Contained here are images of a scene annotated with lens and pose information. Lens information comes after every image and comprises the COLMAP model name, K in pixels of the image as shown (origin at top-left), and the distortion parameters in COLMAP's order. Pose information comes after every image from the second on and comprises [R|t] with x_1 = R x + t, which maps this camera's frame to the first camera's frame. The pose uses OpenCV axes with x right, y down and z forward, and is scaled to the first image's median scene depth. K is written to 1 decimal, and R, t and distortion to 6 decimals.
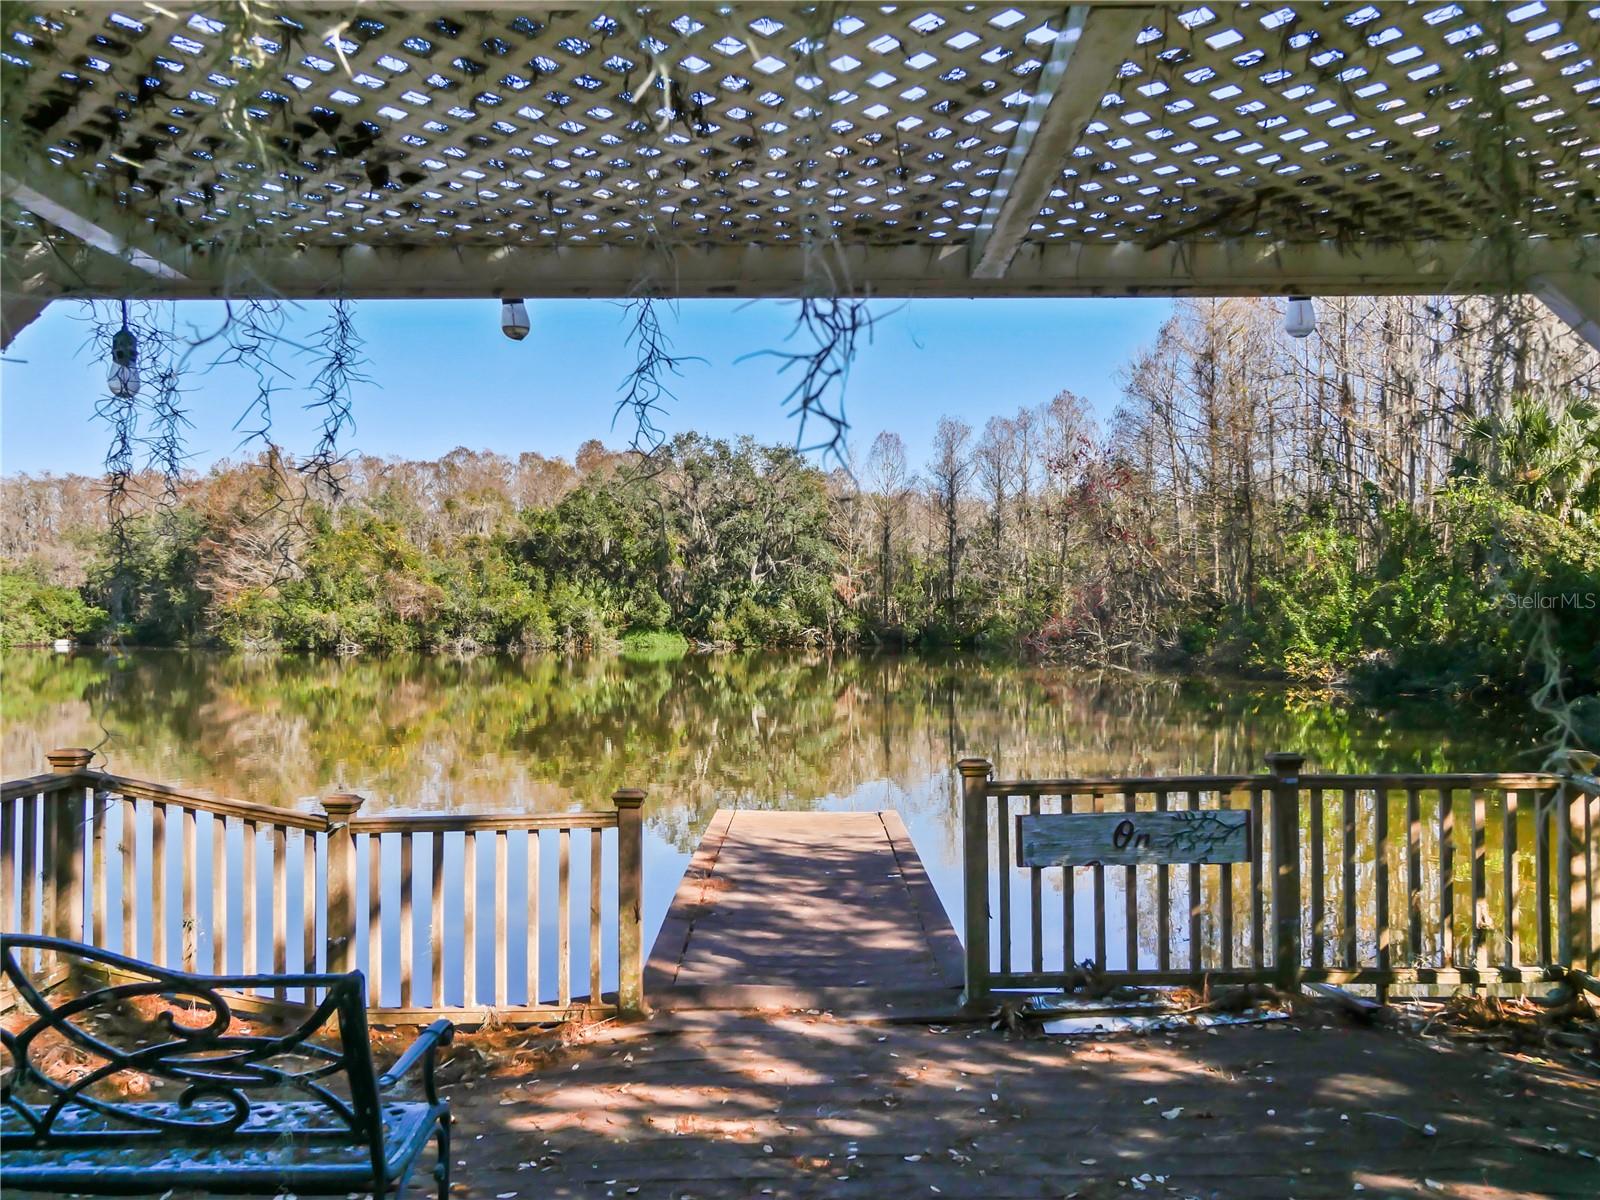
lens RADIAL K [[1305.7, 0, 802.0], [0, 1305.7, 644.8], [0, 0, 1]] dist [0.009714, 0.002461]
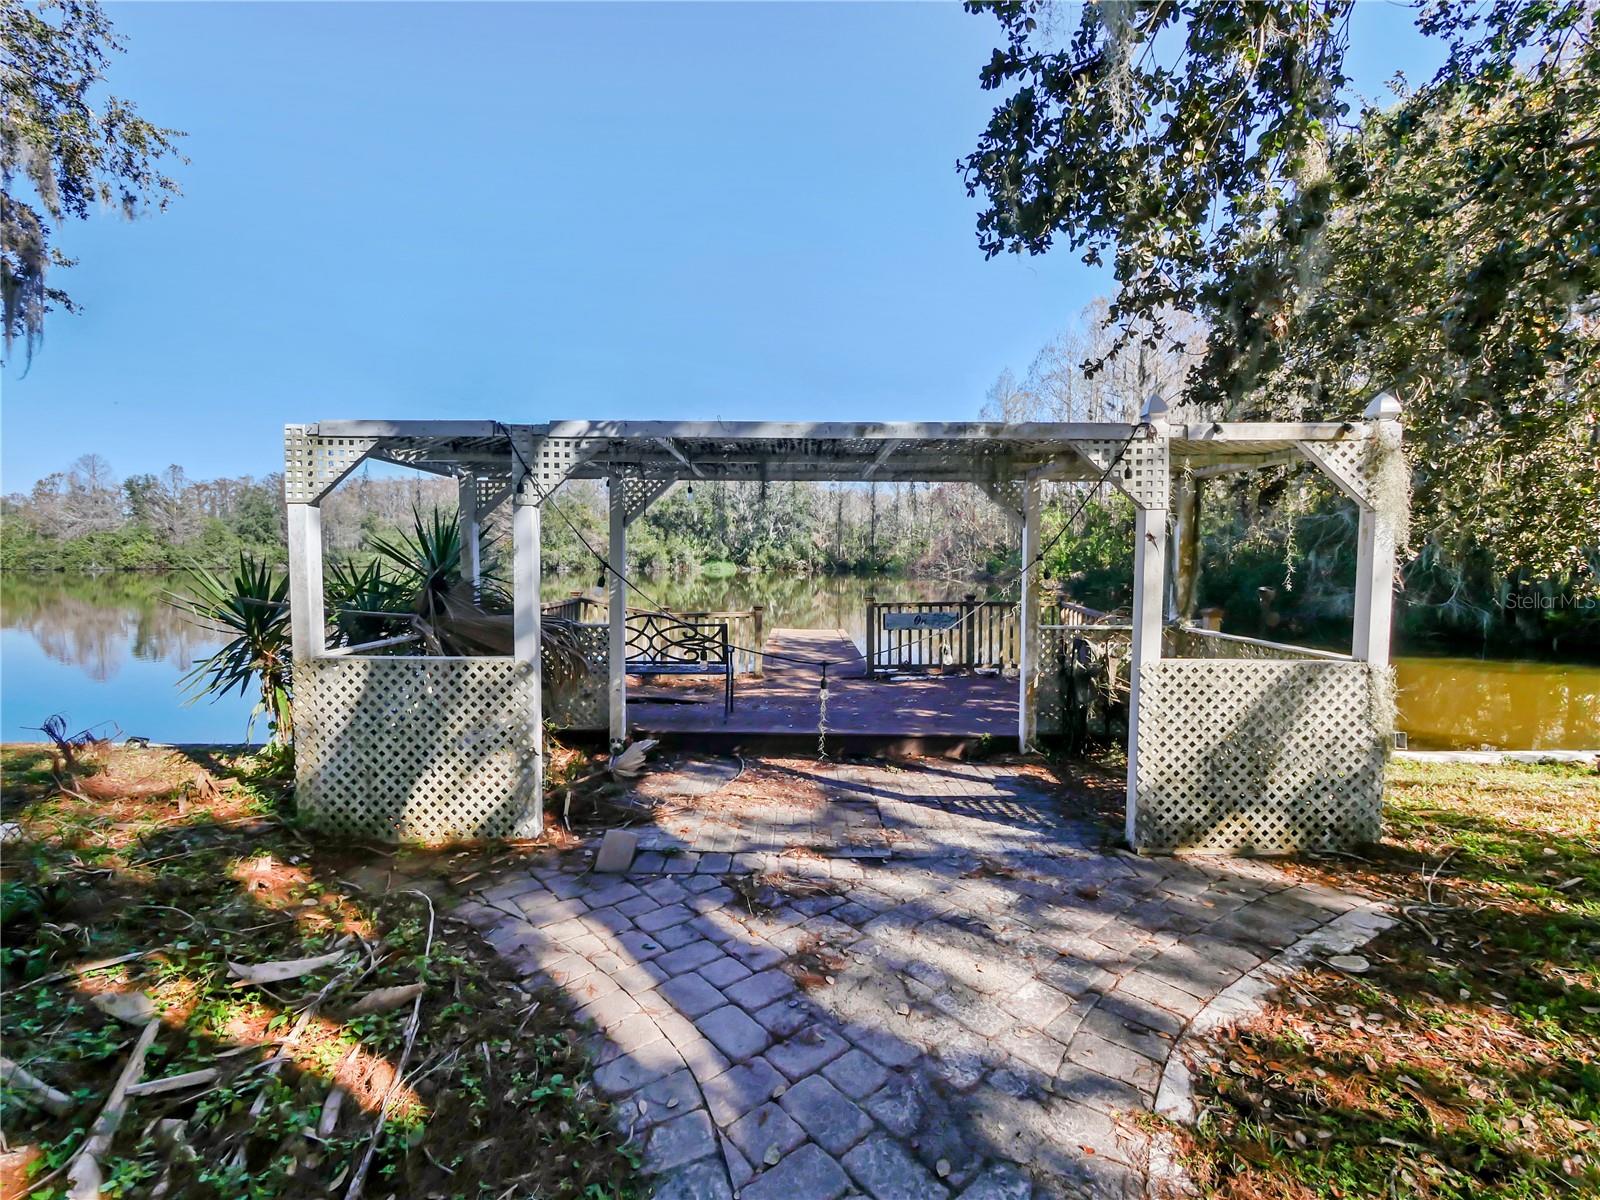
lens RADIAL K [[695.8, 0, 790.8], [0, 695.8, 589.0], [0, 0, 1]] dist [-0.002596, 0.000261]
pose [[0.999963, 0.007514, -0.004203, -0.048035], [-0.007397, 0.999599, 0.027345, 0.028235], [0.004407, -0.027312, 0.999617, -0.640188]]
